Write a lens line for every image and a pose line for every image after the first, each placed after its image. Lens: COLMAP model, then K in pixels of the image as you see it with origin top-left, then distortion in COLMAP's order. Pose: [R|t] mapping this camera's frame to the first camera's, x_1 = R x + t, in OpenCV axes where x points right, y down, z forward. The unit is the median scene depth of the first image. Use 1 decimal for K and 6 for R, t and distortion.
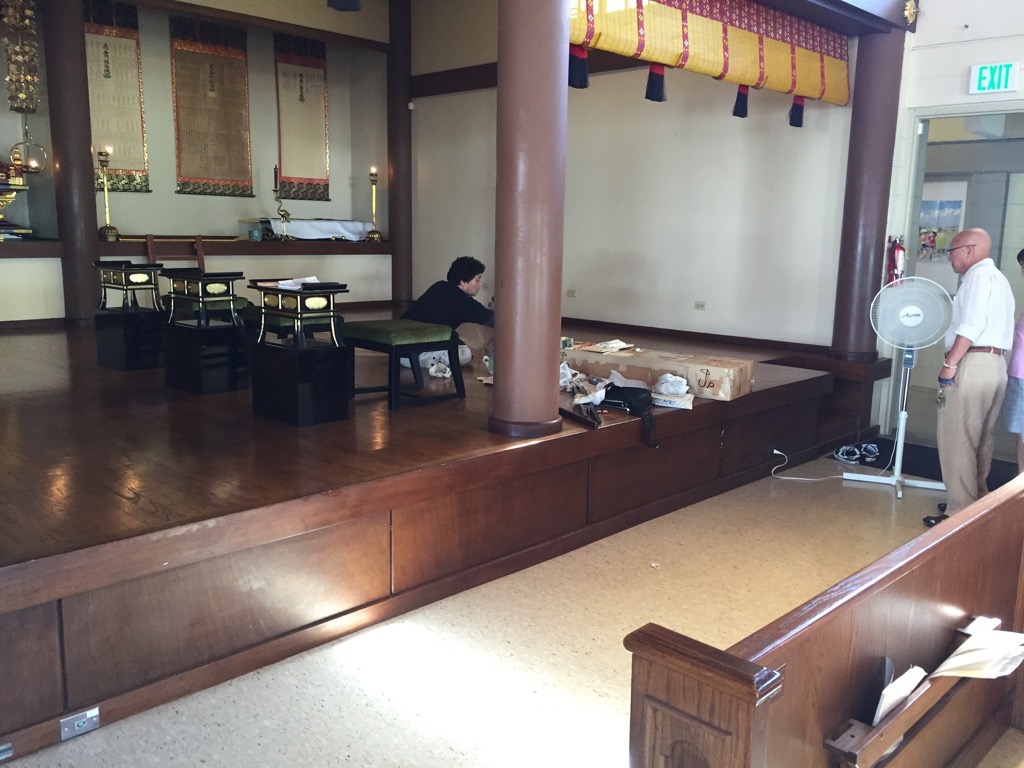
lens RADIAL K [[880.1, 0, 516.5], [0, 880.1, 385.7], [0, 0, 1]] dist [0.064963, -0.085424]
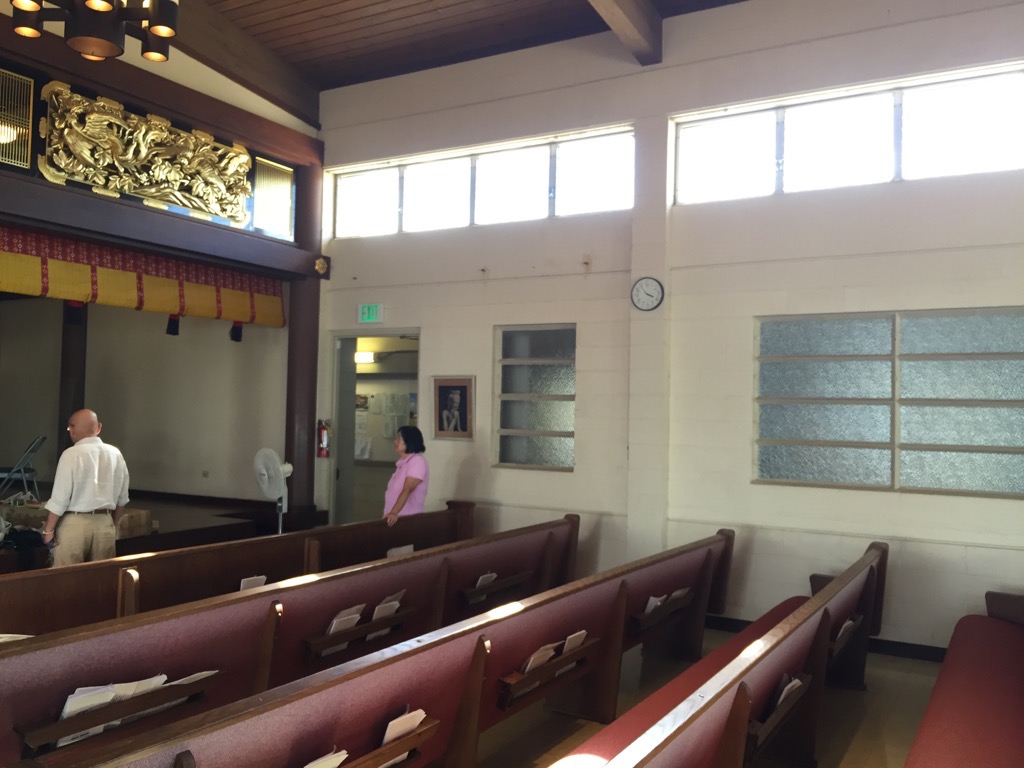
lens RADIAL K [[880.1, 0, 507.6], [0, 880.1, 383.7], [0, 0, 1]] dist [0.064963, -0.085424]
pose [[0.968493, 0.009977, 0.248842, 0.309582], [0.041269, 0.978953, -0.199868, 0.052199], [-0.245599, 0.203840, 0.947697, -0.316569]]
